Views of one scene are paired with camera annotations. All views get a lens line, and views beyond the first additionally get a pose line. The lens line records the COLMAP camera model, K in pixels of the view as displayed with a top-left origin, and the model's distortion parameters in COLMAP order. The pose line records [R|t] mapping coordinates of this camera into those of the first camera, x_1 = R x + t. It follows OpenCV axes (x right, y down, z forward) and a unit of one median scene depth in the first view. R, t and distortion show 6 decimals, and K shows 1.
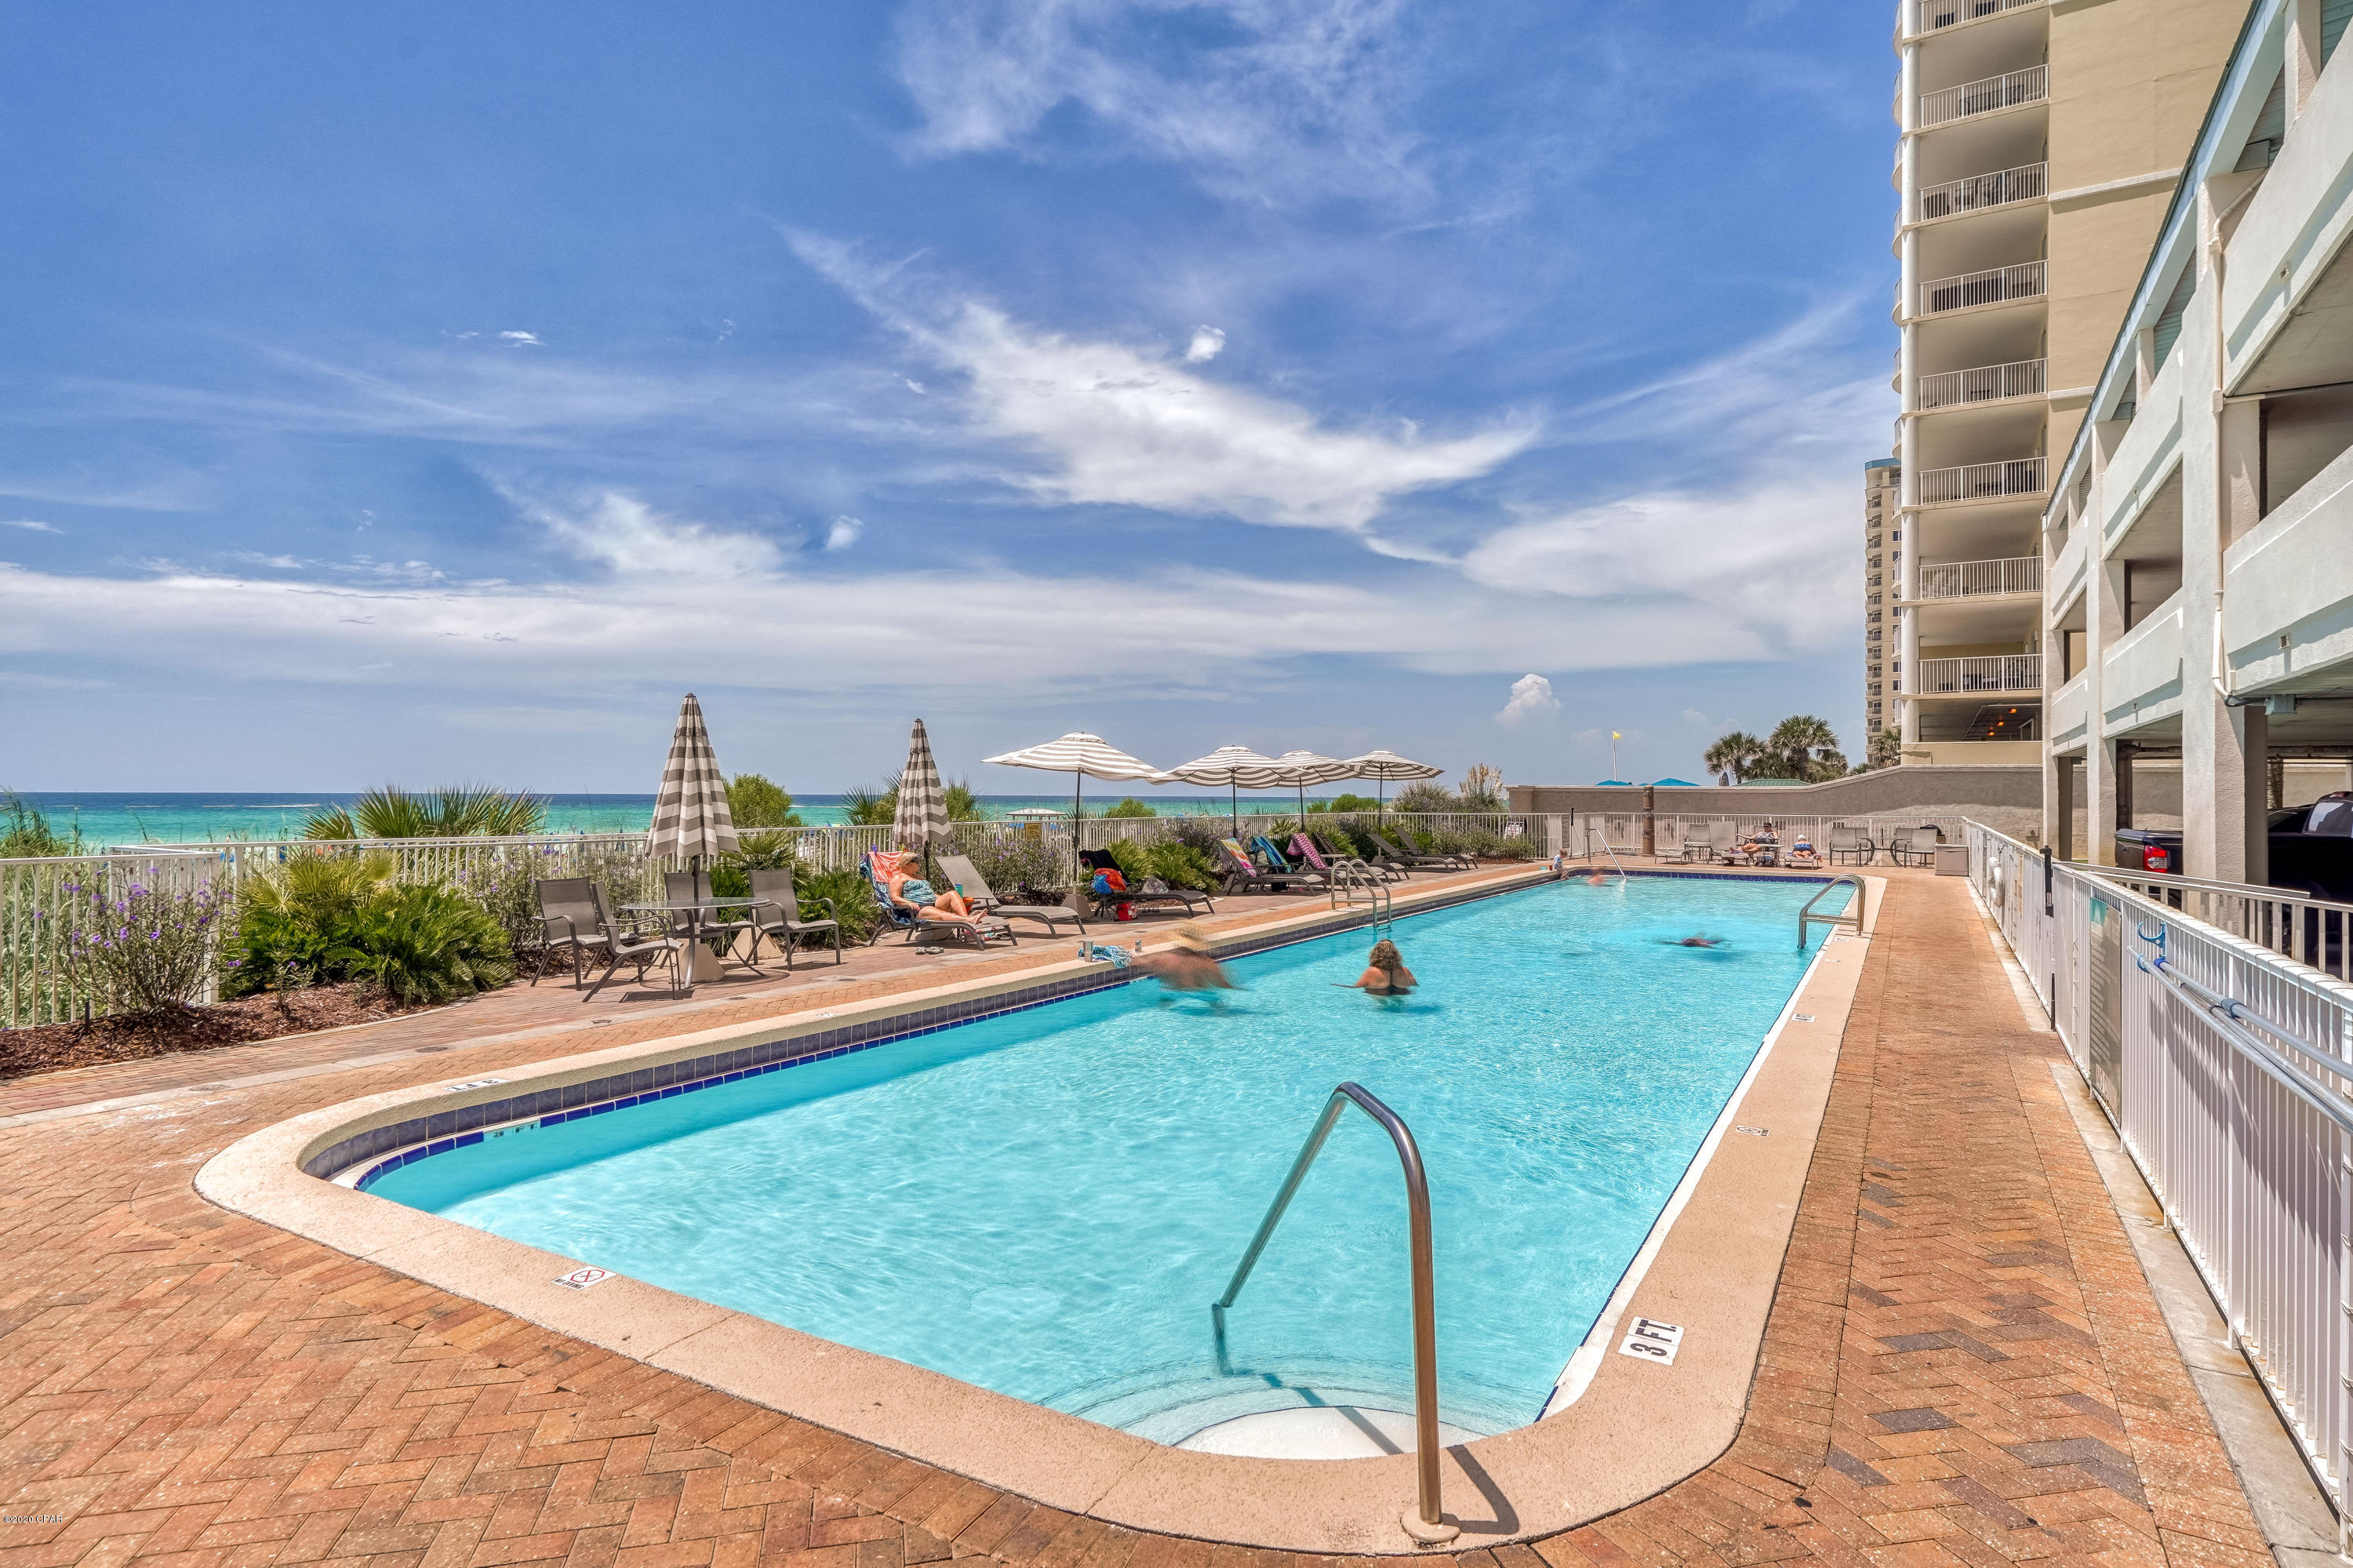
lens RADIAL K [[1251.3, 0, 1176.5], [0, 1251.3, 784.0], [0, 0, 1]] dist [-0.013149, 0.000995]
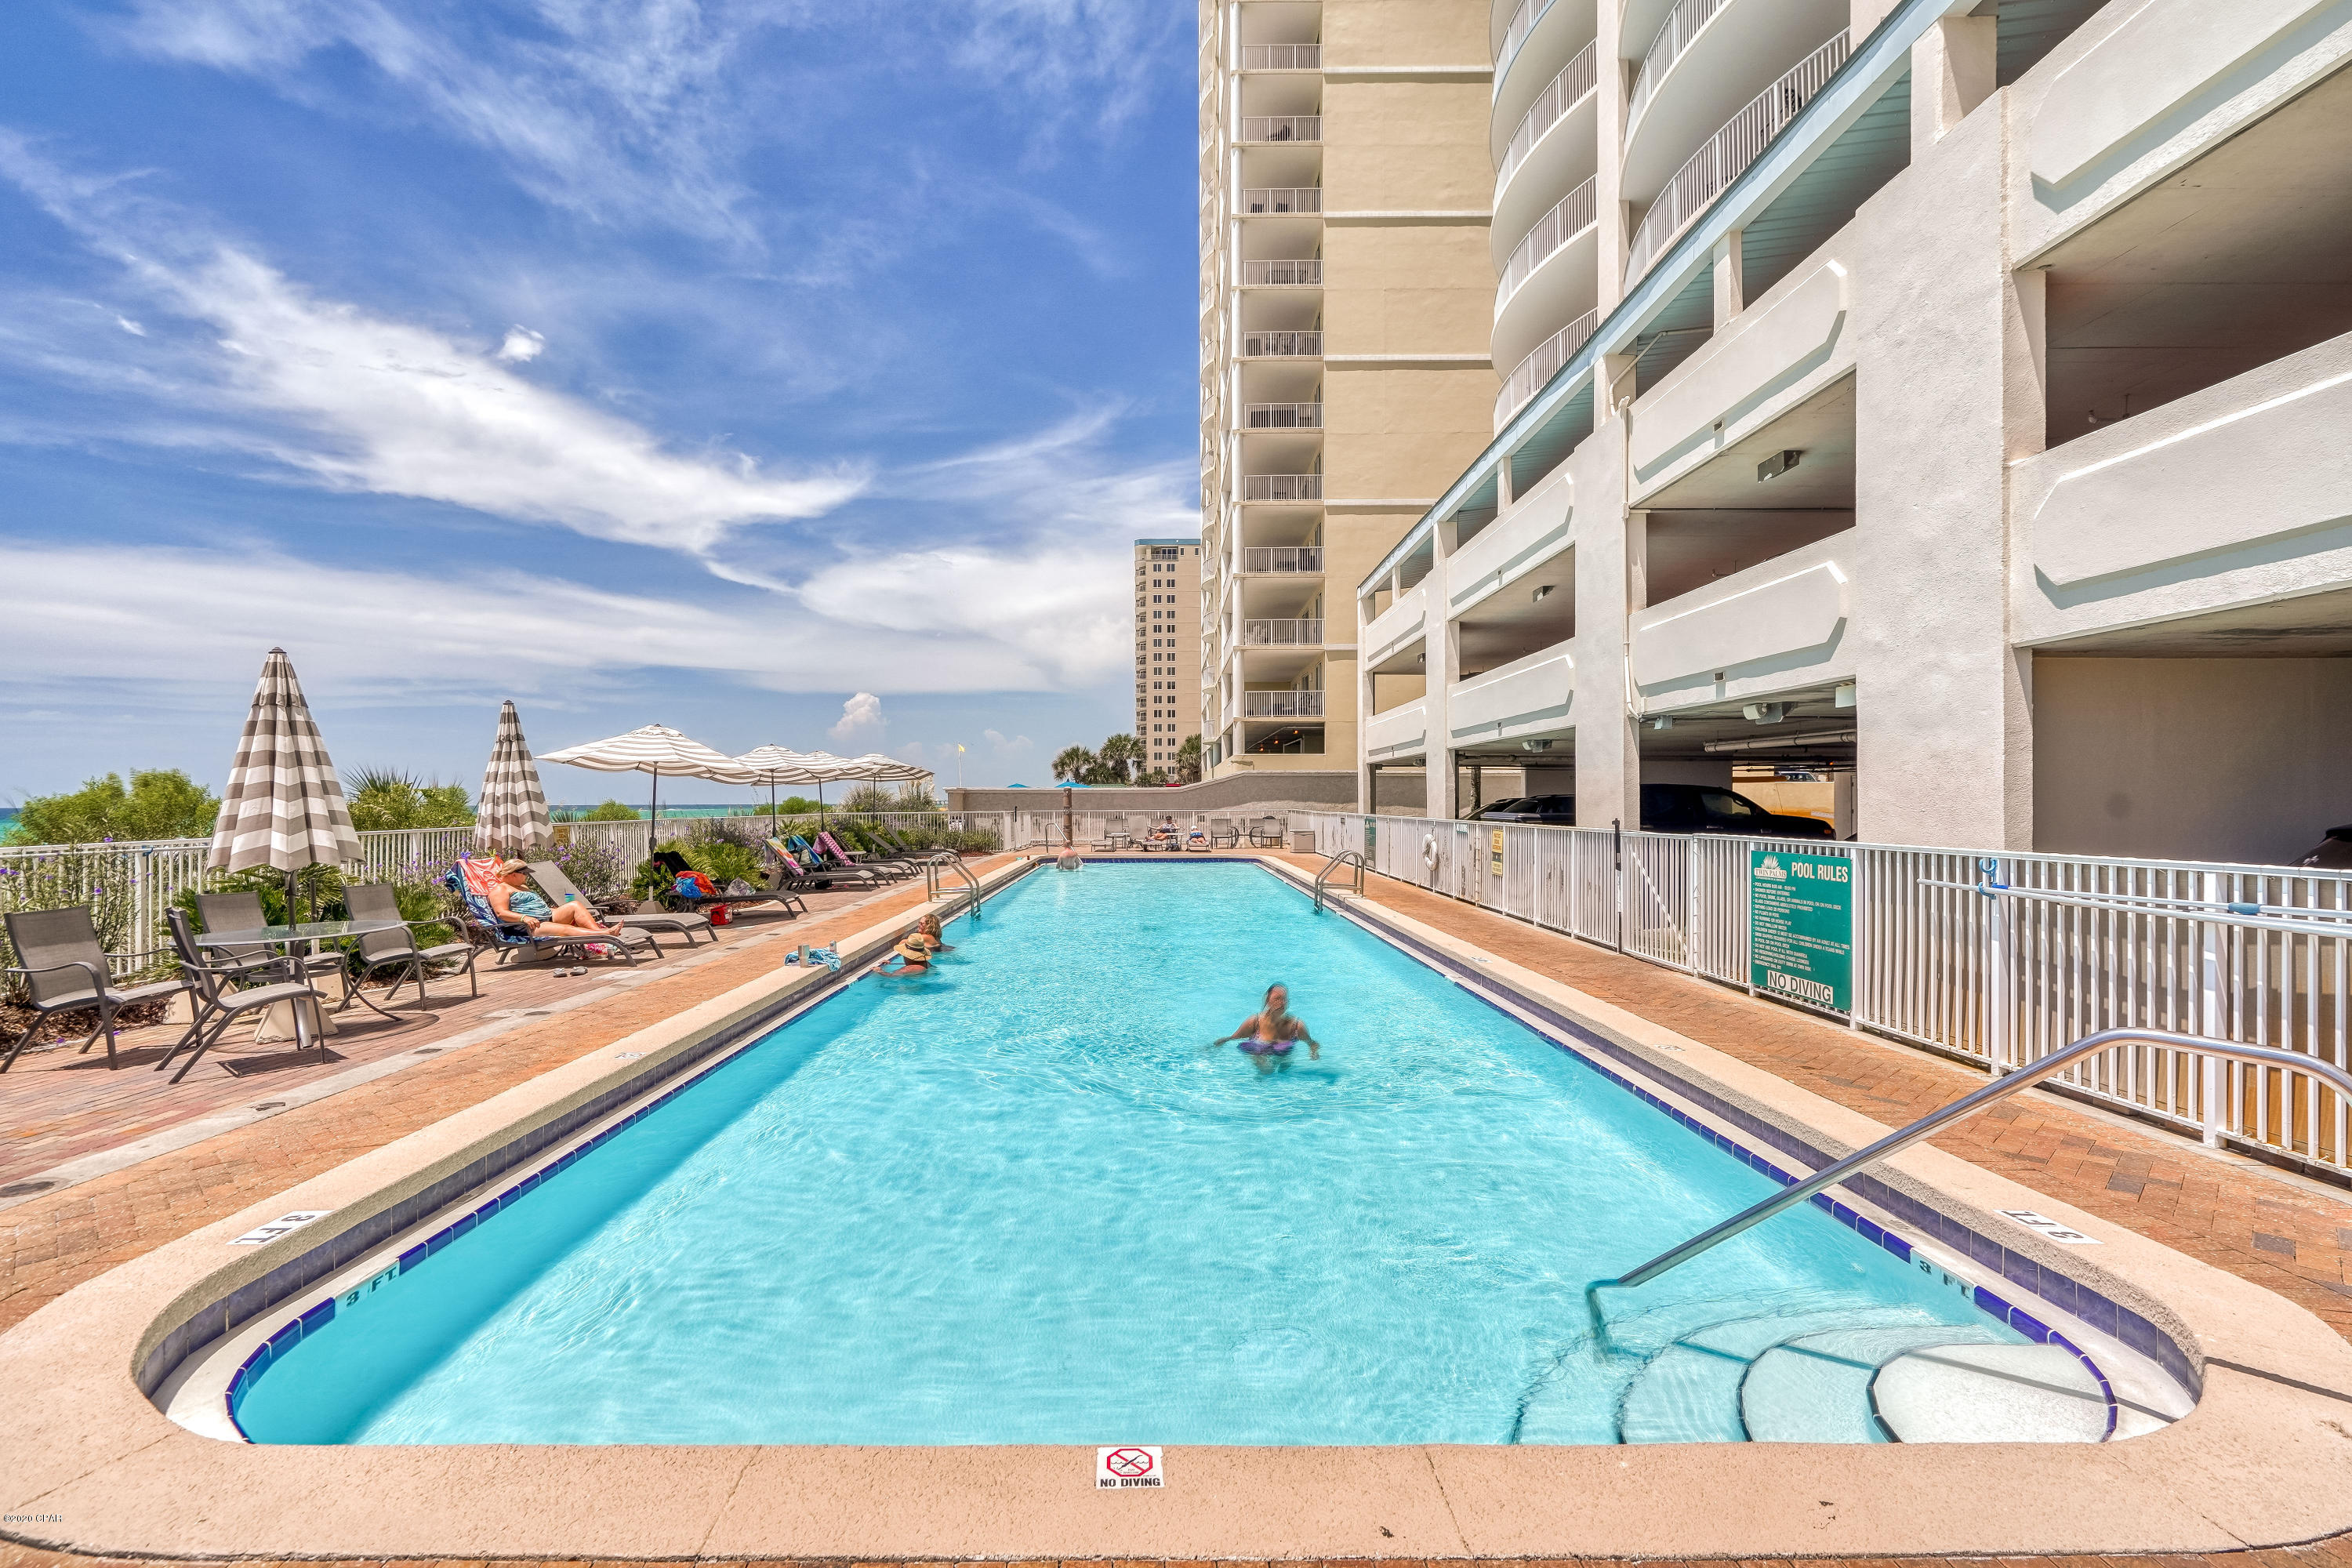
lens RADIAL K [[1097.6, 0, 1145.0], [0, 1097.6, 797.3], [0, 0, 1]] dist [-0.000365, -0.000121]
pose [[0.861462, -0.006901, 0.507776, -0.080640], [0.004111, 0.999970, 0.006616, 0.003787], [-0.507806, -0.003611, 0.861464, 0.052036]]
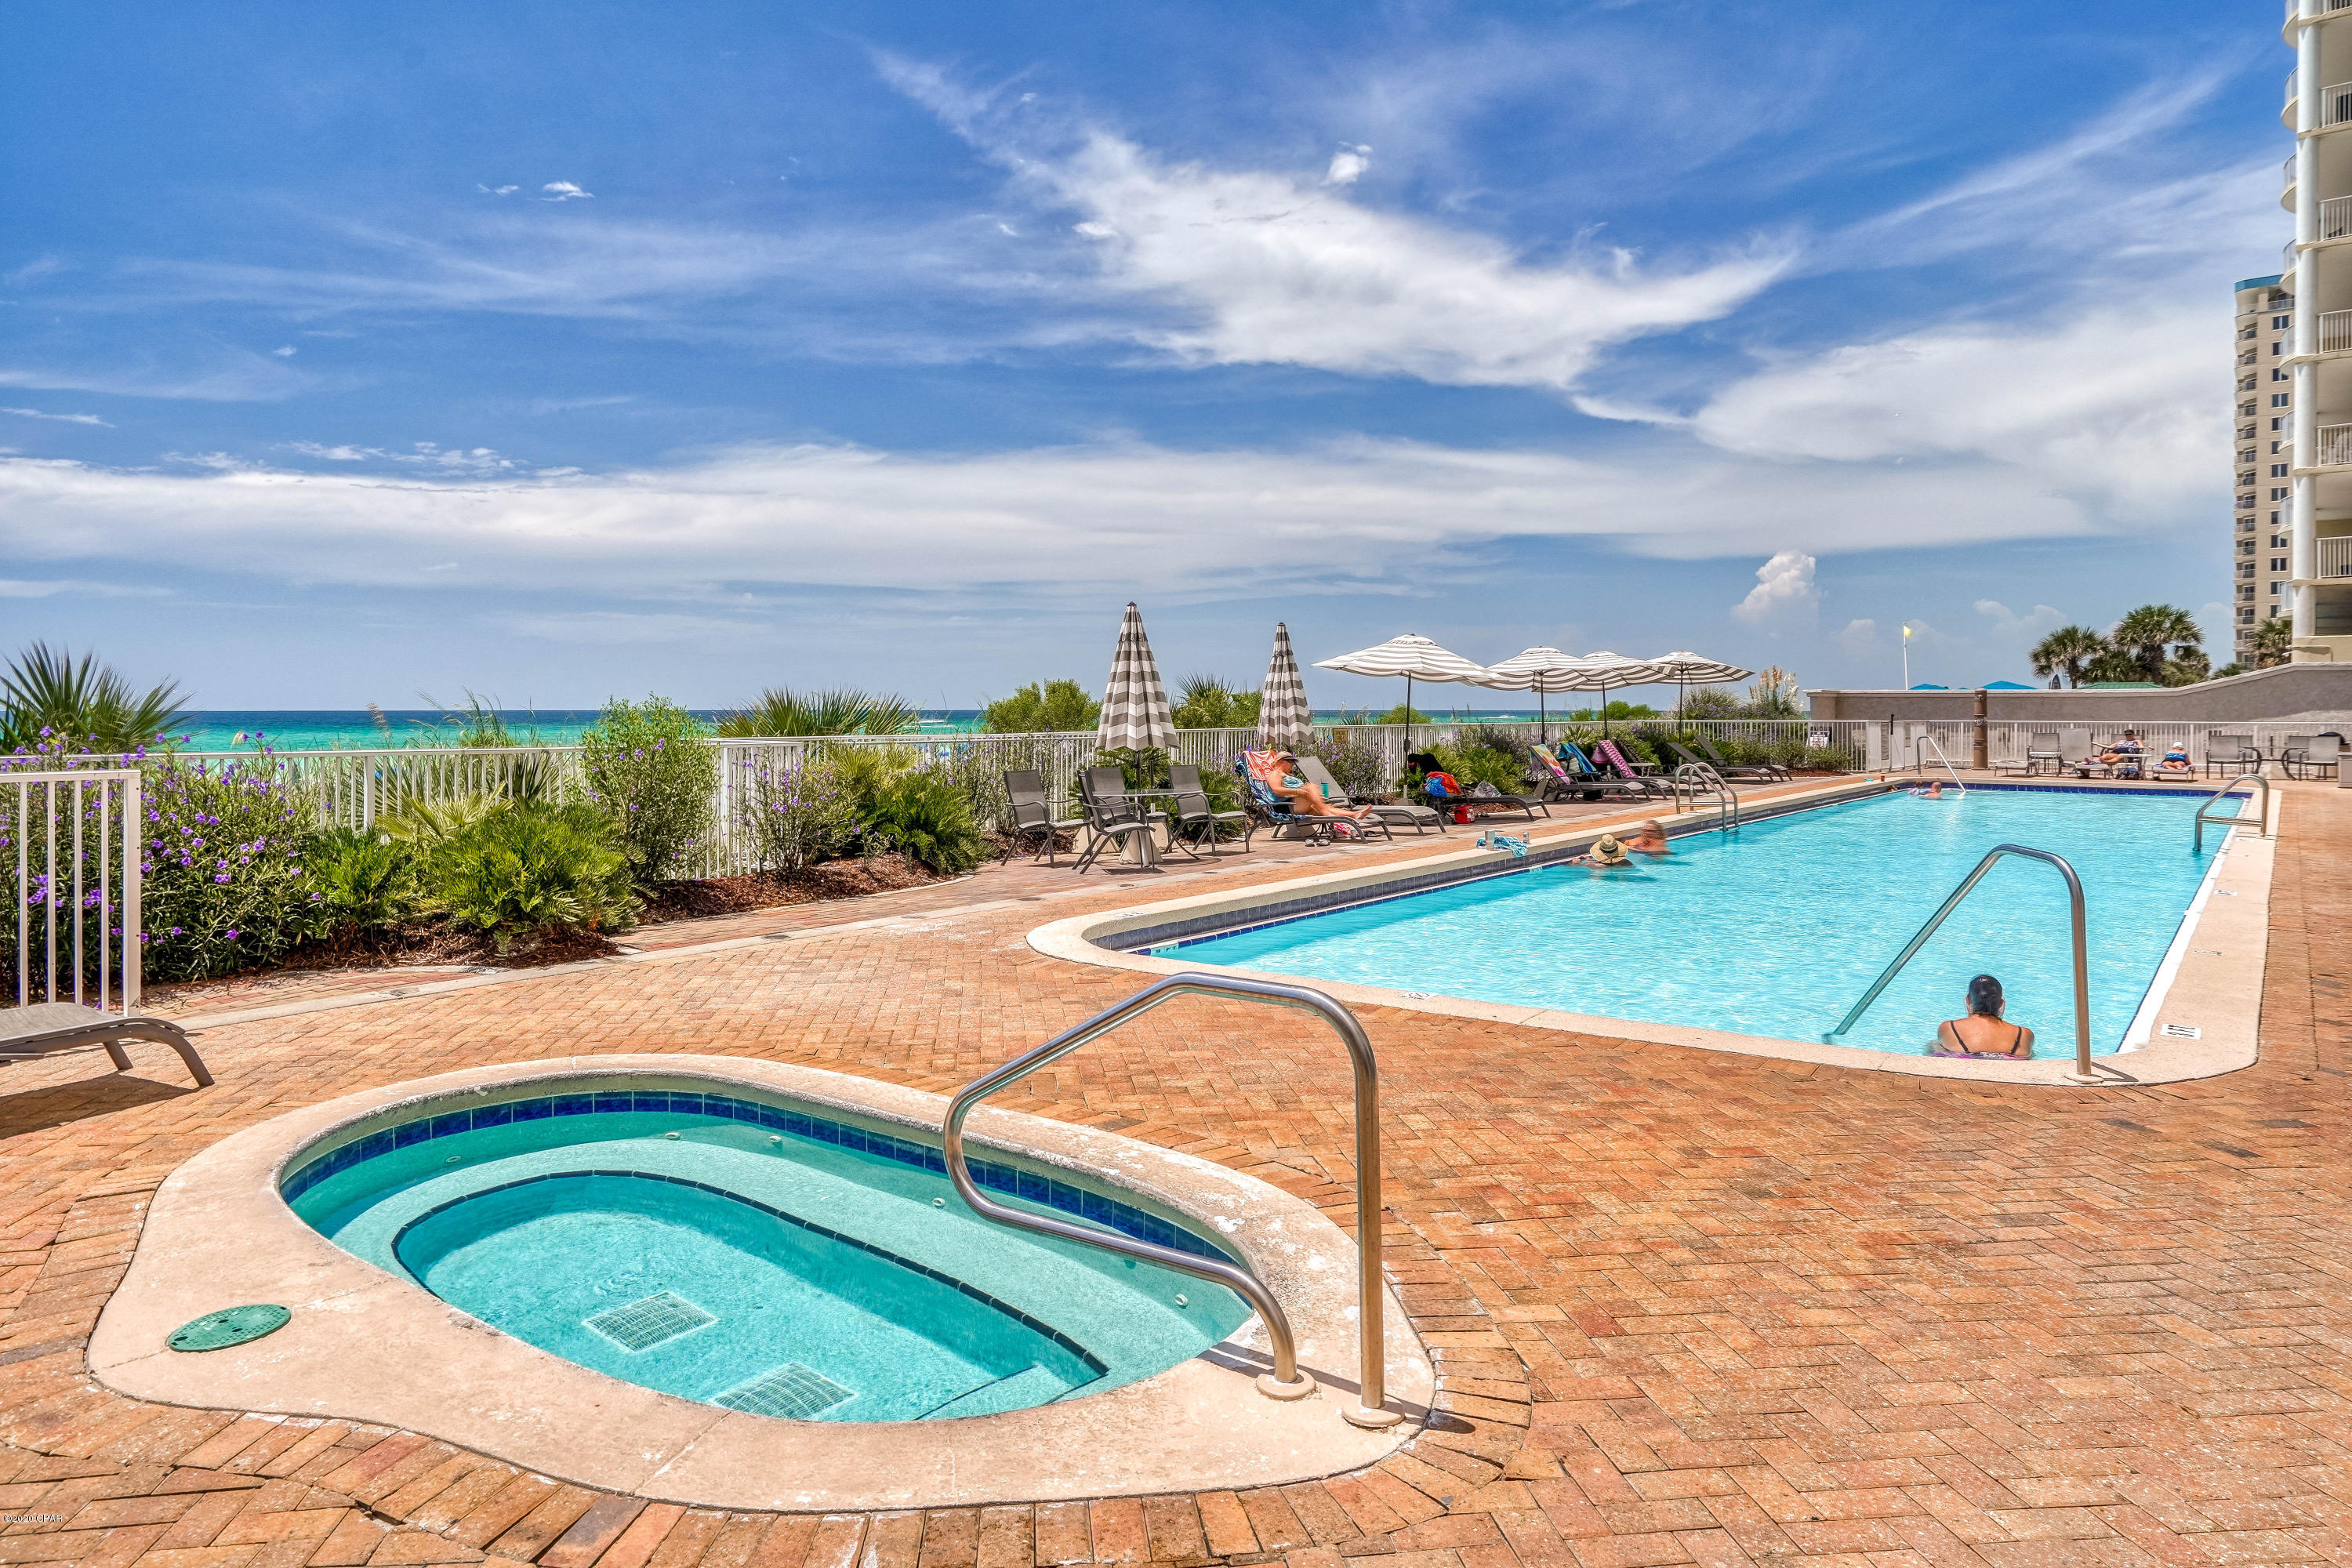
lens RADIAL K [[1485.7, 0, 1171.5], [0, 1485.7, 715.5], [0, 0, 1]] dist [0.000556, 0.000006]
pose [[0.993561, -0.003894, -0.113233, -0.059850], [0.005393, 0.999902, 0.012937, 0.002971], [0.113171, -0.013465, 0.993484, -0.088145]]
